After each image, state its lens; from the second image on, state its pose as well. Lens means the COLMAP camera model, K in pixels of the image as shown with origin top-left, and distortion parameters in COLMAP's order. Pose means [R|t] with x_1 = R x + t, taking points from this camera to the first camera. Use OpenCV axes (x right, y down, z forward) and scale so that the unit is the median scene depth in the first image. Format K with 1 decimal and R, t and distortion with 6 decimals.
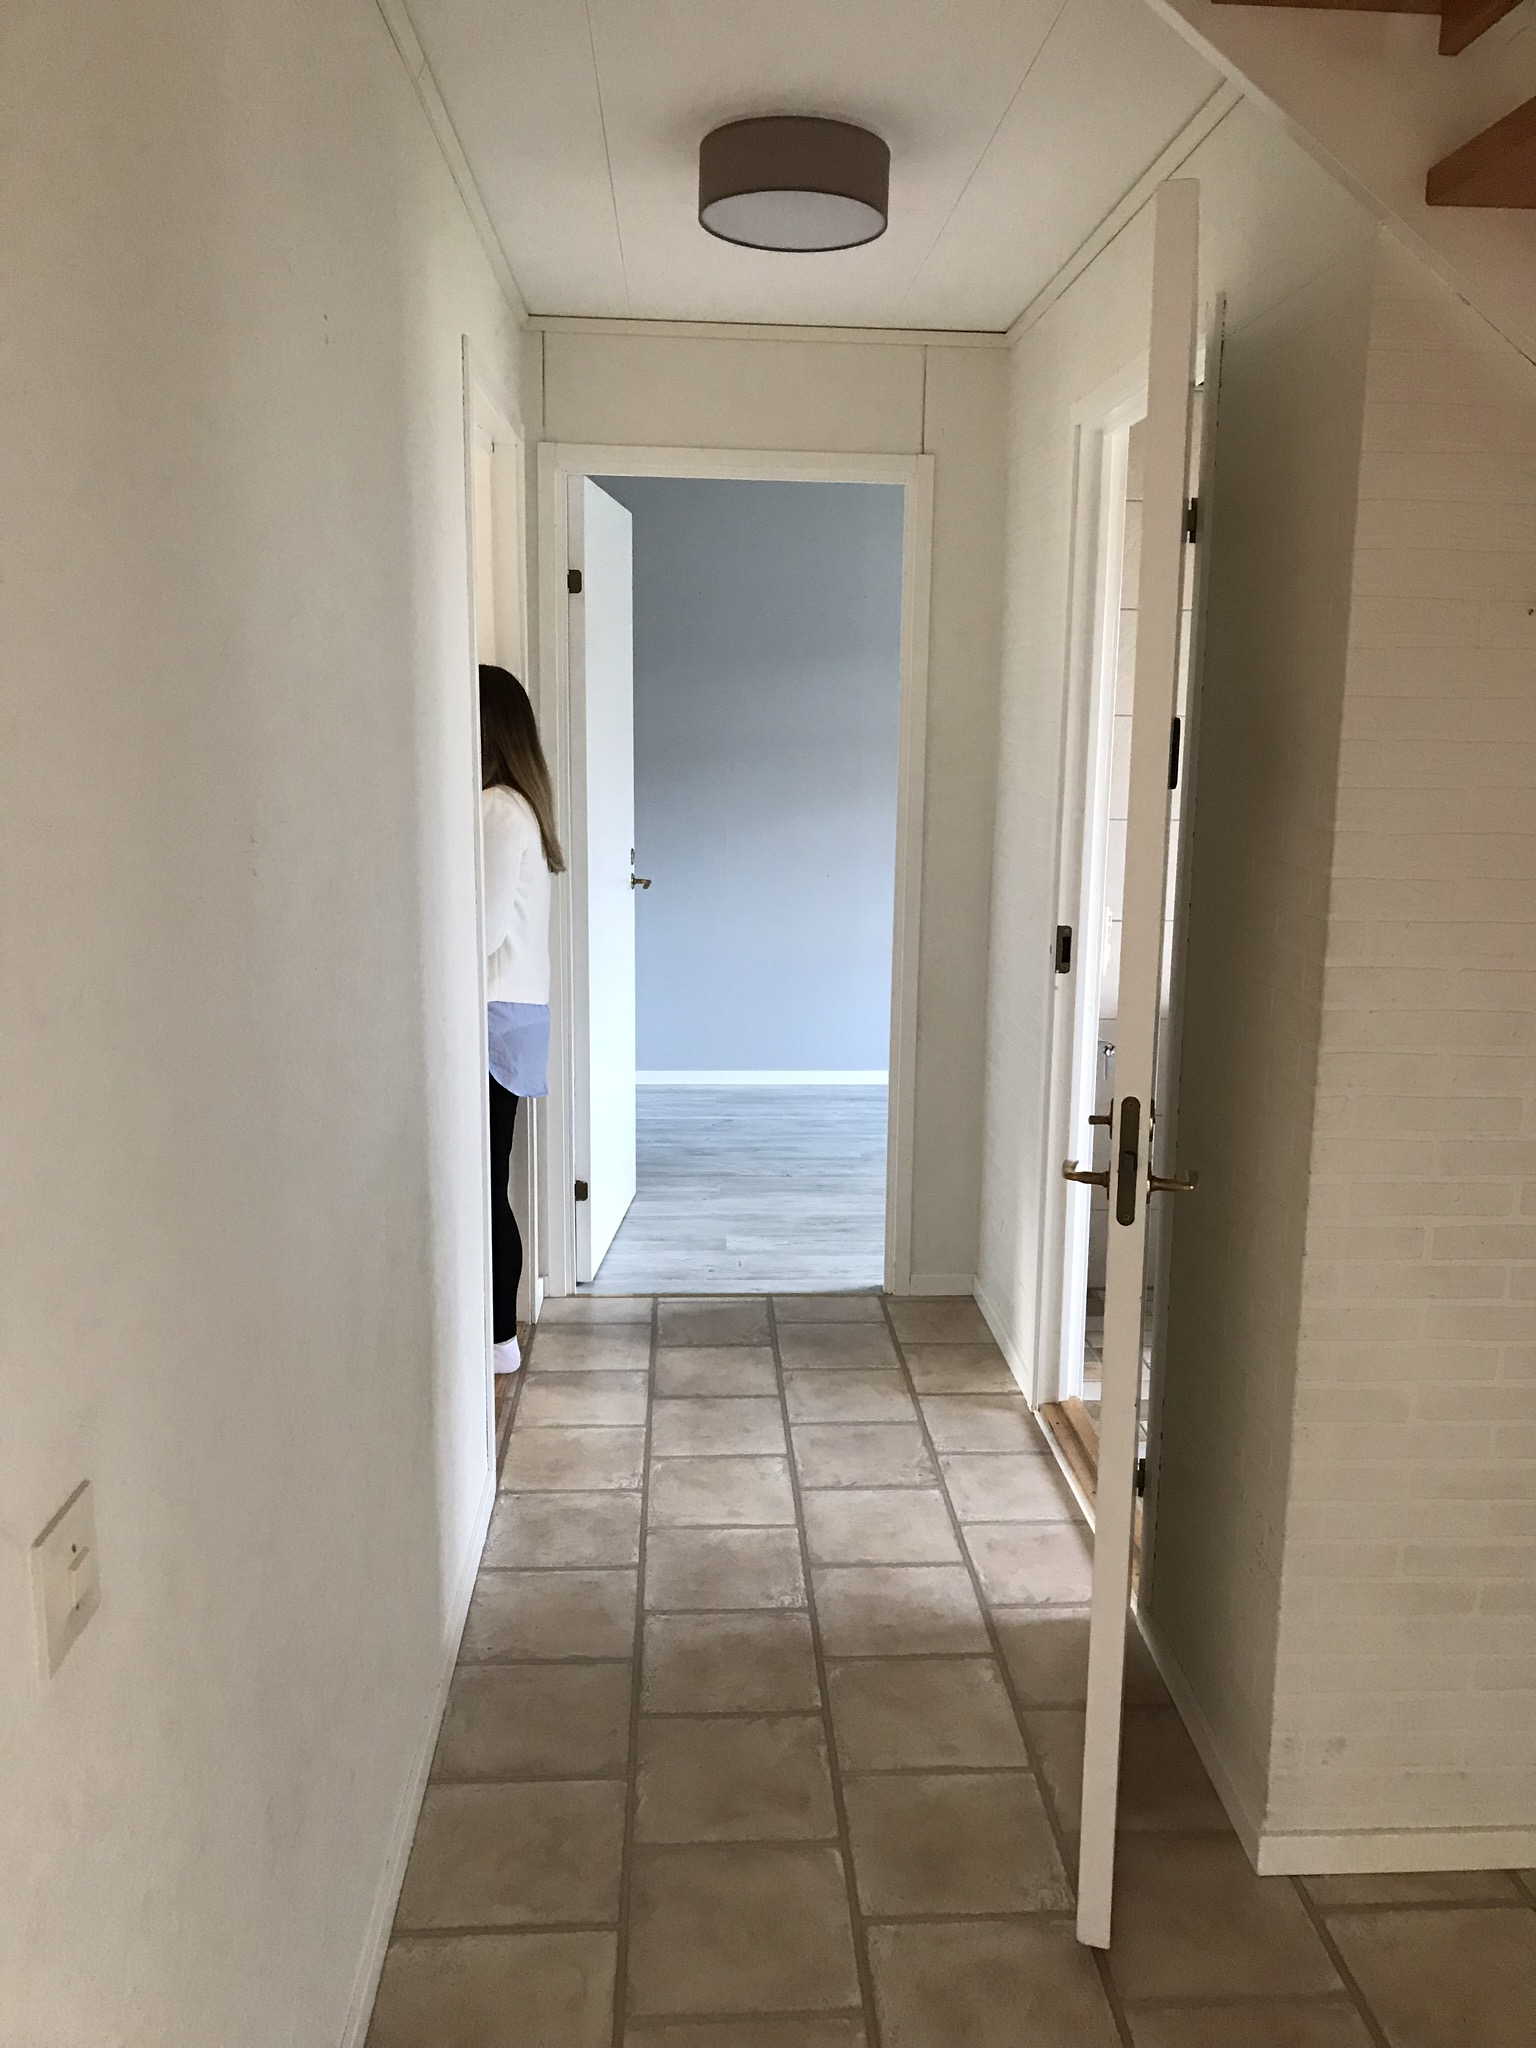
lens RADIAL K [[1696.1, 0, 796.6], [0, 1696.1, 1027.9], [0, 0, 1]] dist [0.007853, -0.007215]
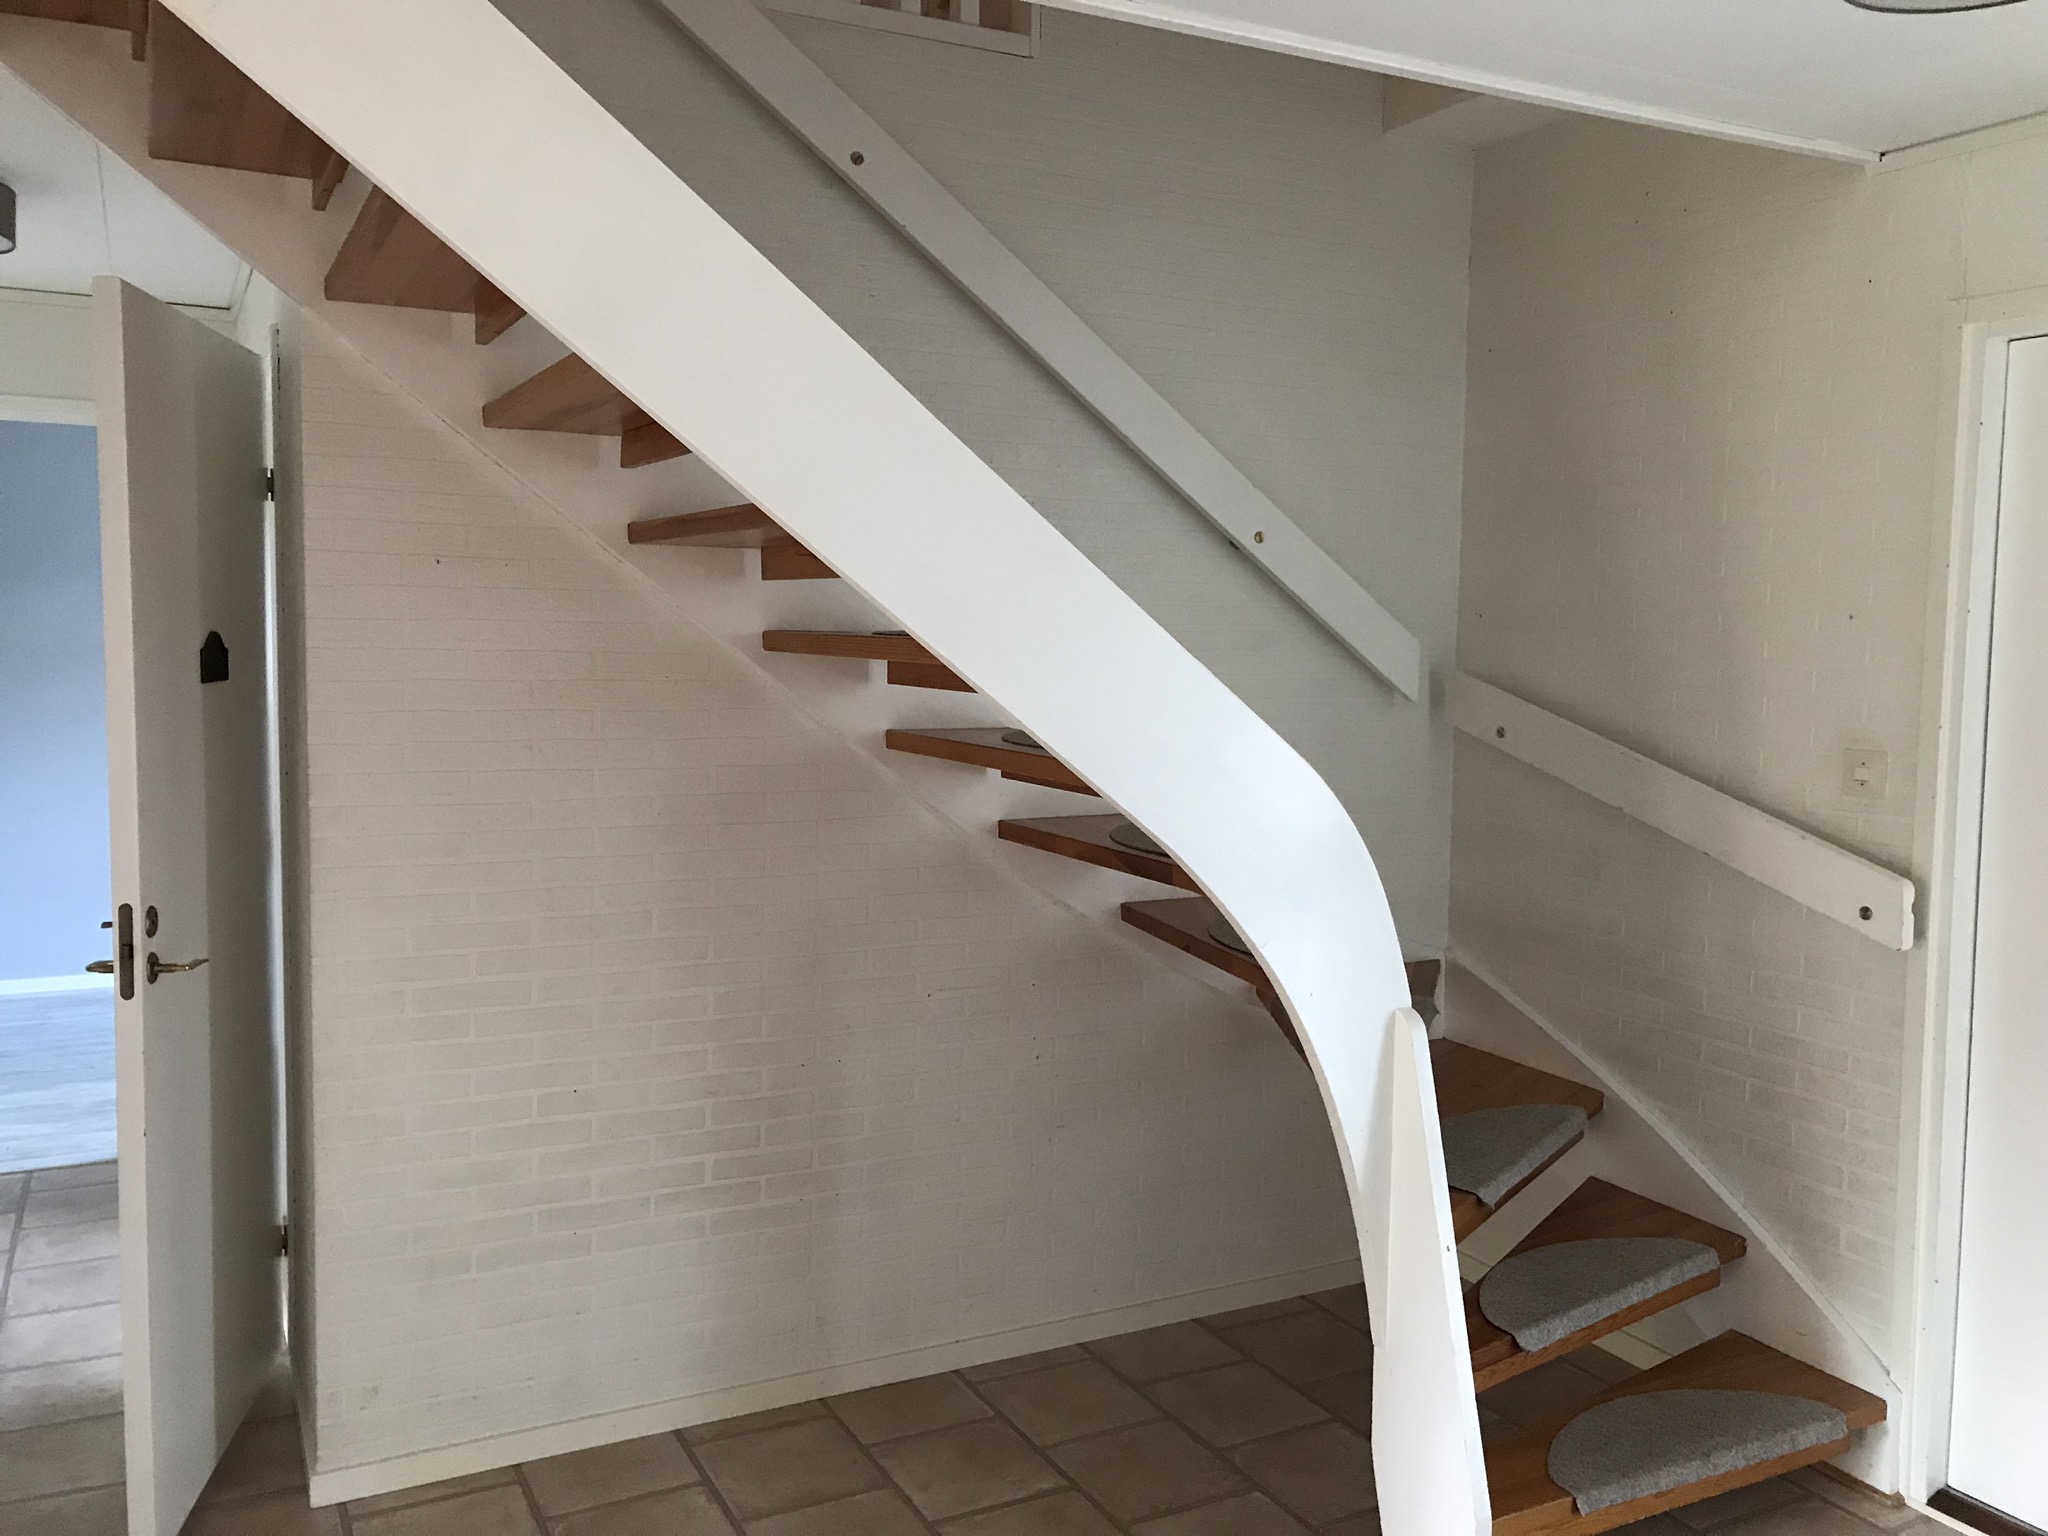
lens RADIAL K [[1696.1, 0, 1026.4], [0, 1696.1, 733.6], [0, 0, 1]] dist [0.007853, -0.007215]
pose [[0.914814, -0.030381, 0.402731, 0.204265], [0.076837, 0.992047, -0.099698, 0.062920], [-0.396499, 0.122150, 0.909872, -0.366466]]
